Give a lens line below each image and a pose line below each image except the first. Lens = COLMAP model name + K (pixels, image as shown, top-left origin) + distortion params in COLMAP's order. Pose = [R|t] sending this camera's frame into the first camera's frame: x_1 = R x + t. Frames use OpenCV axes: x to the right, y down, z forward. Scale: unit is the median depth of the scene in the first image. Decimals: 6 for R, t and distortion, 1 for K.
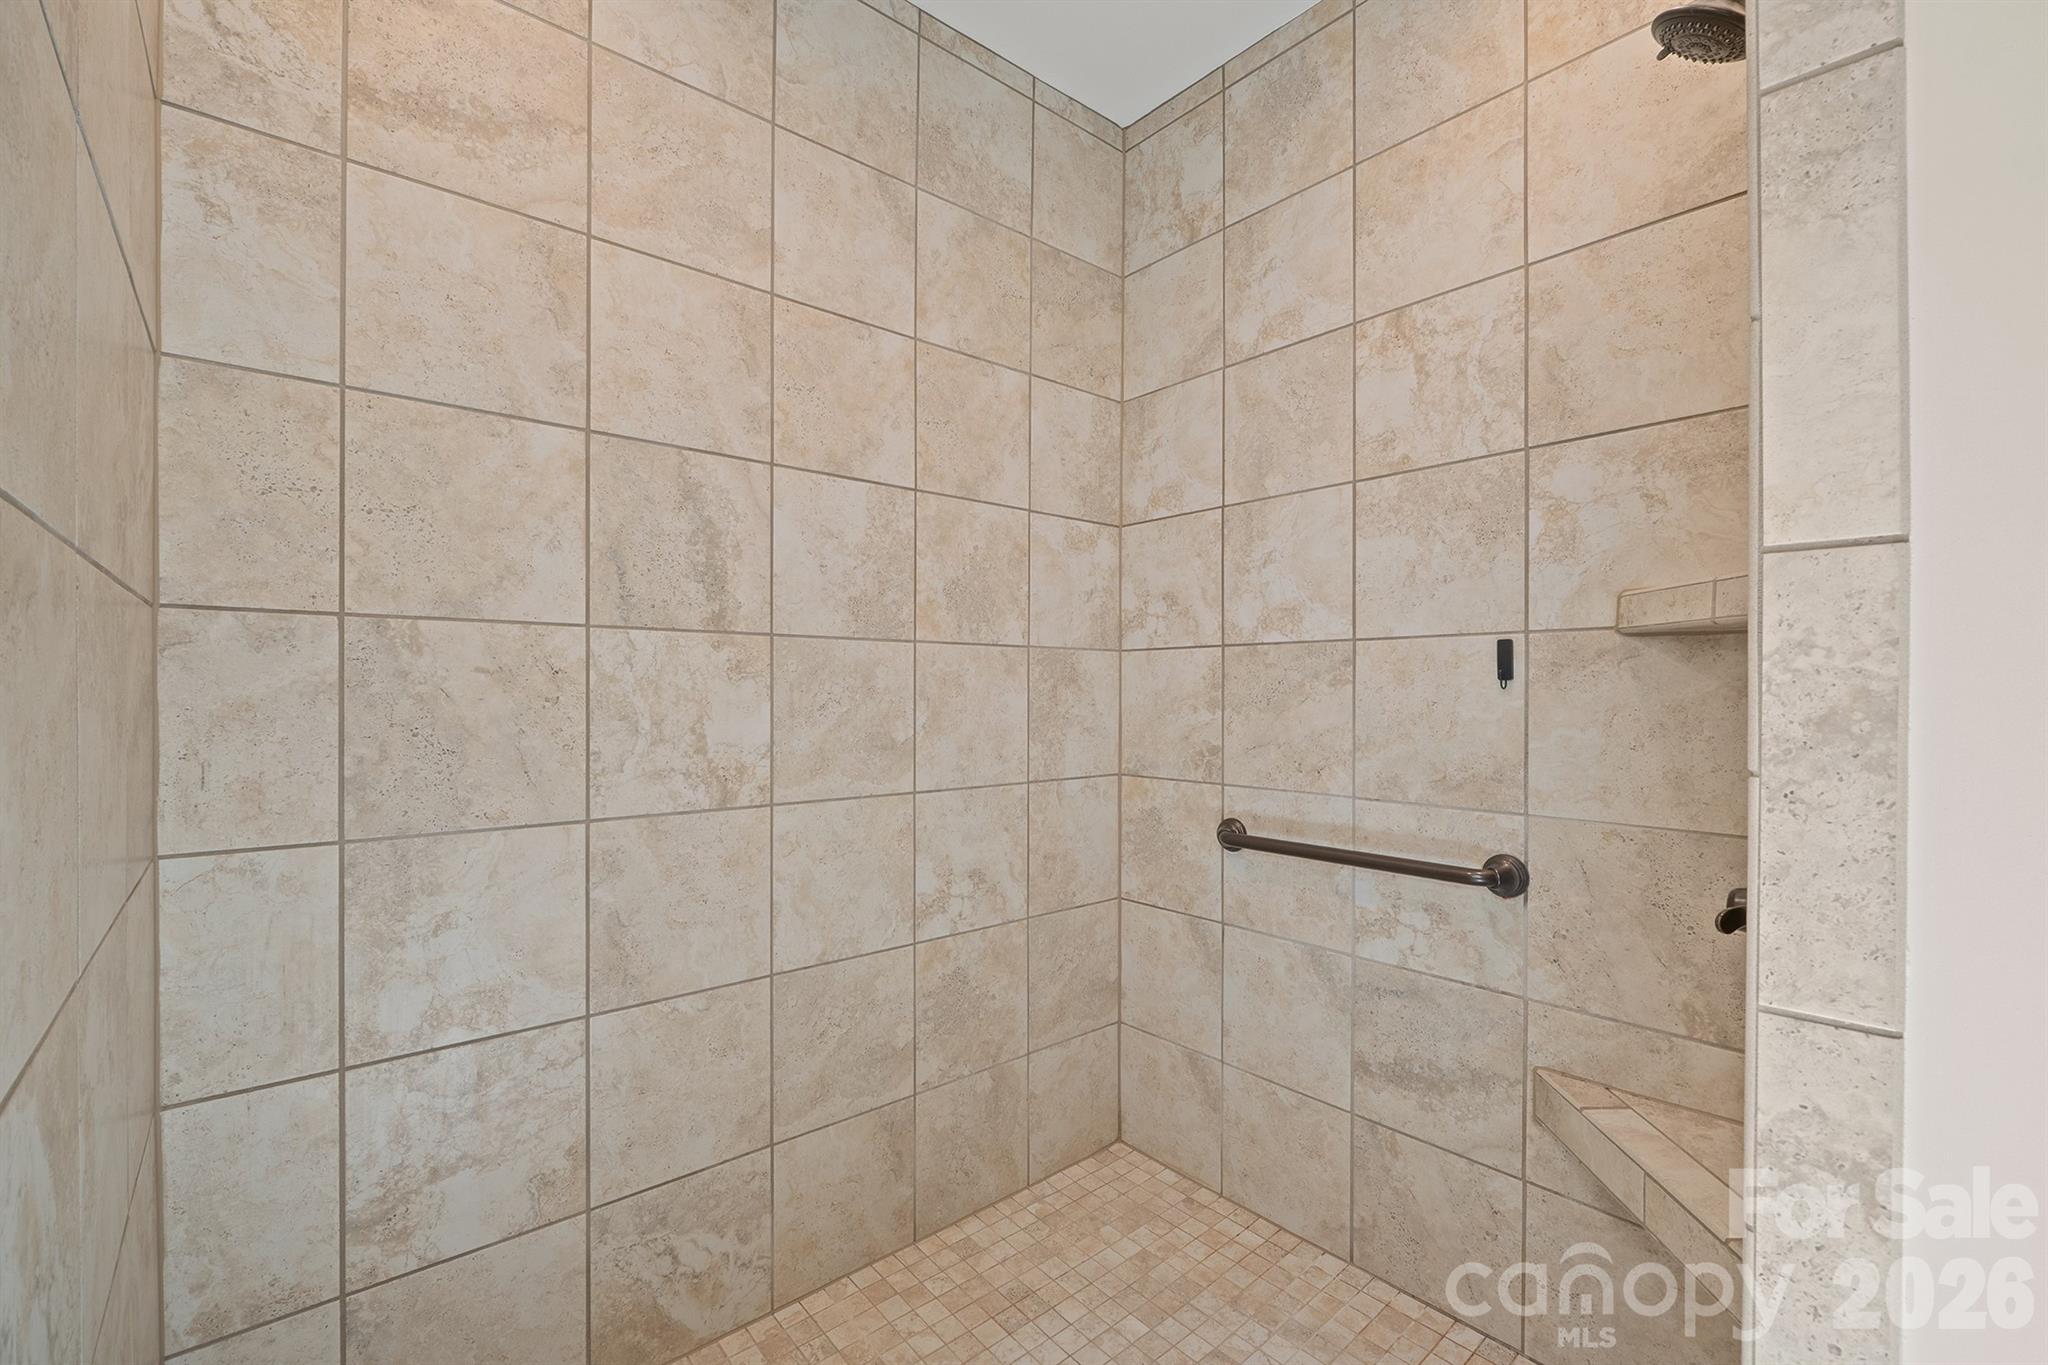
lens RADIAL K [[868.5, 0, 1018.8], [0, 868.5, 686.8], [0, 0, 1]] dist [-0.006757, 0.000005]
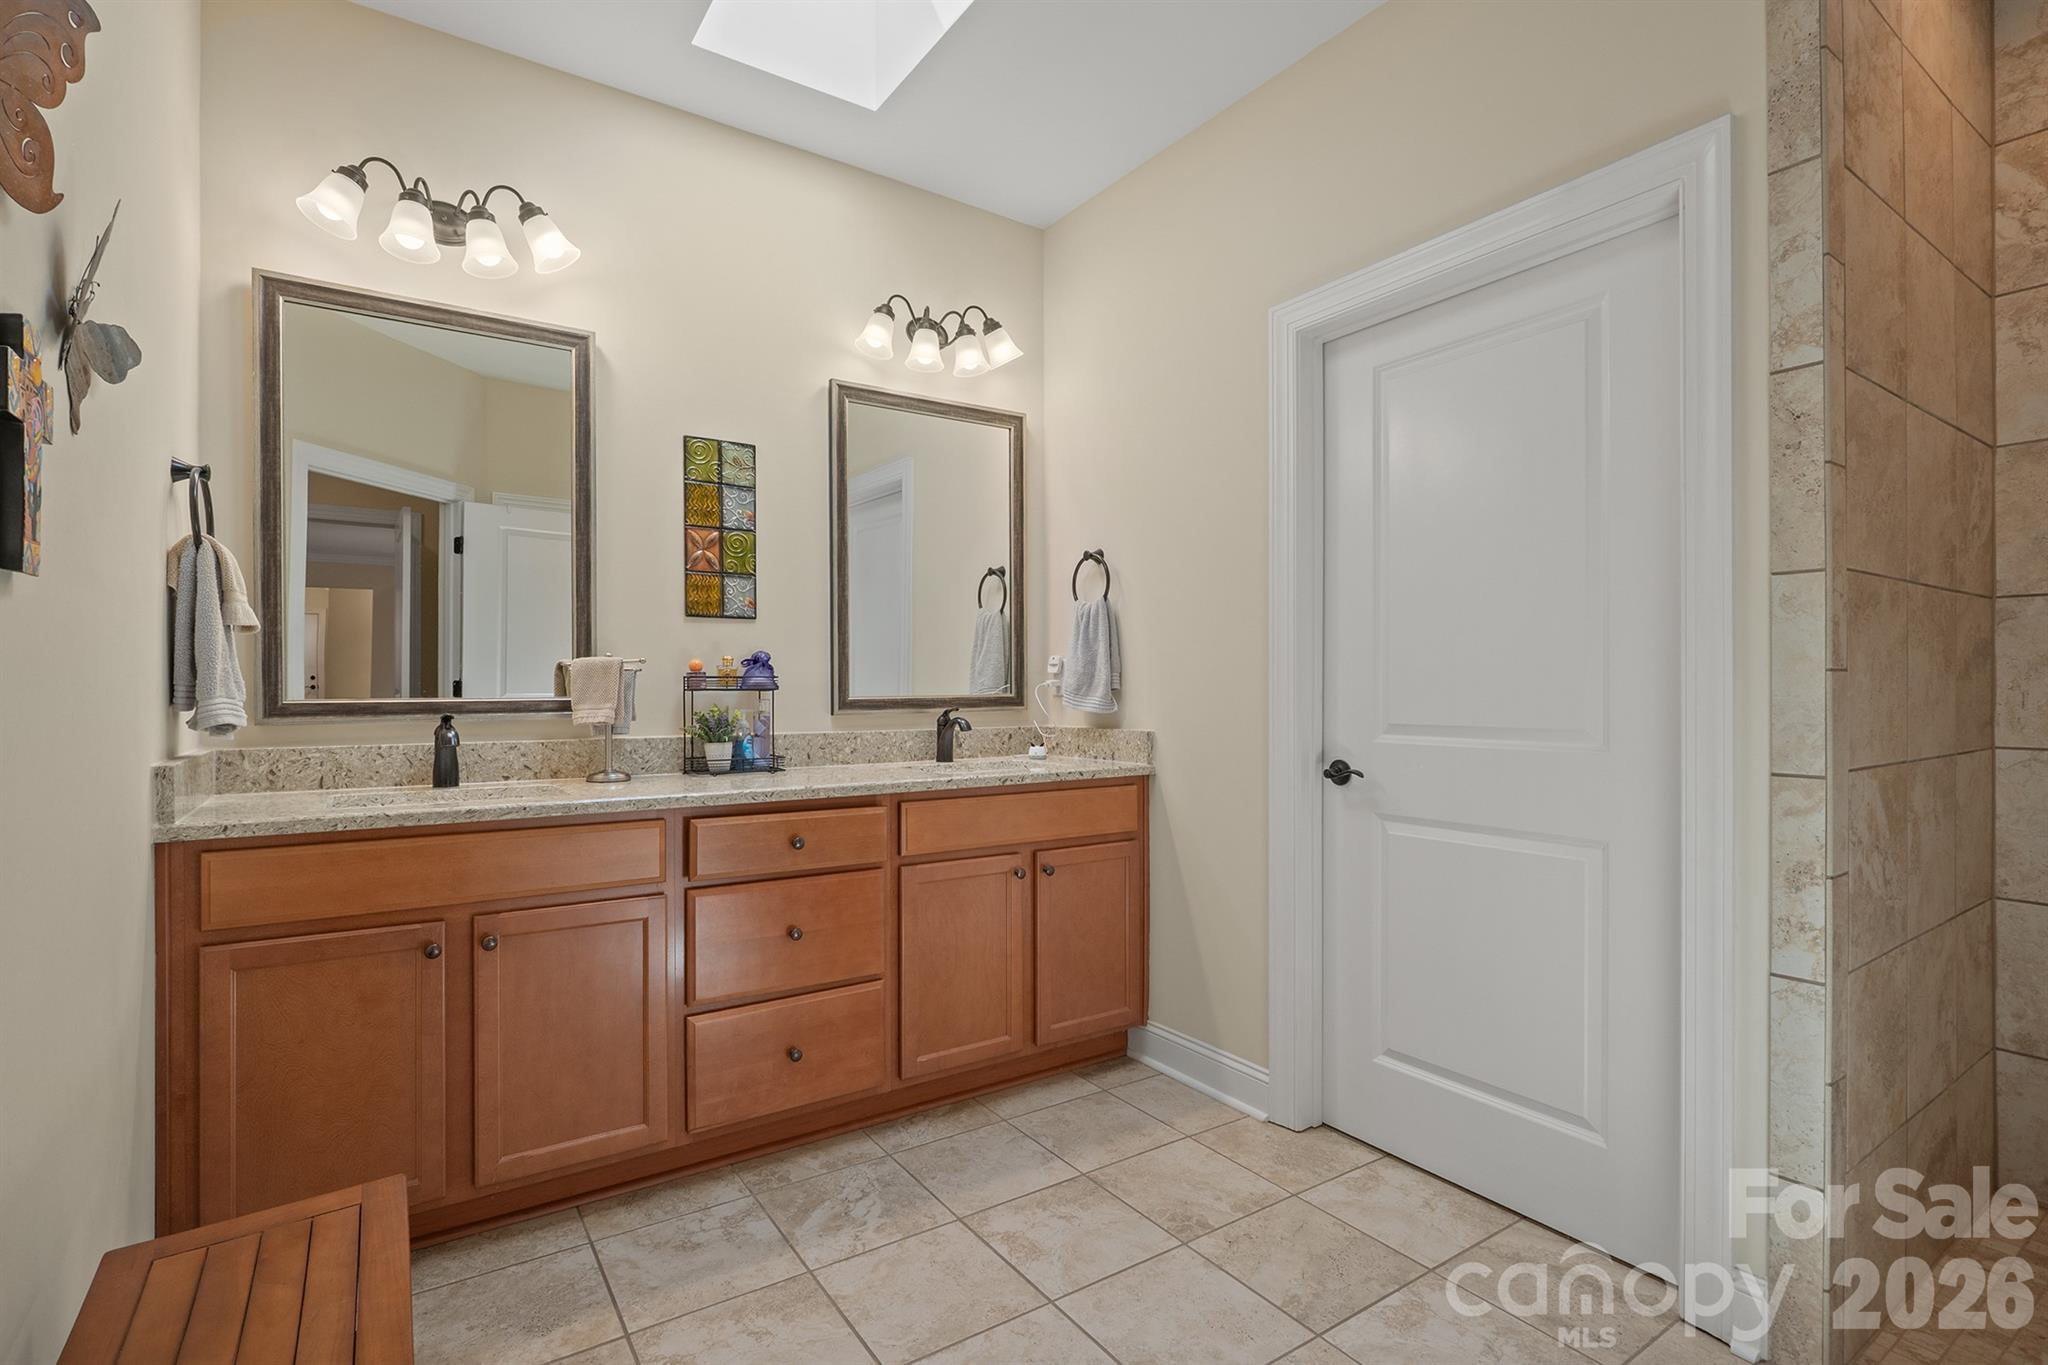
lens RADIAL K [[952.0, 0, 1021.5], [0, 952.0, 688.1], [0, 0, 1]] dist [-0.002658, -0.000003]
pose [[-0.111949, 0.001820, -0.993712, 1.042038], [-0.000458, 0.999998, 0.001883, 0.079130], [0.993714, 0.000666, -0.111948, -0.671302]]
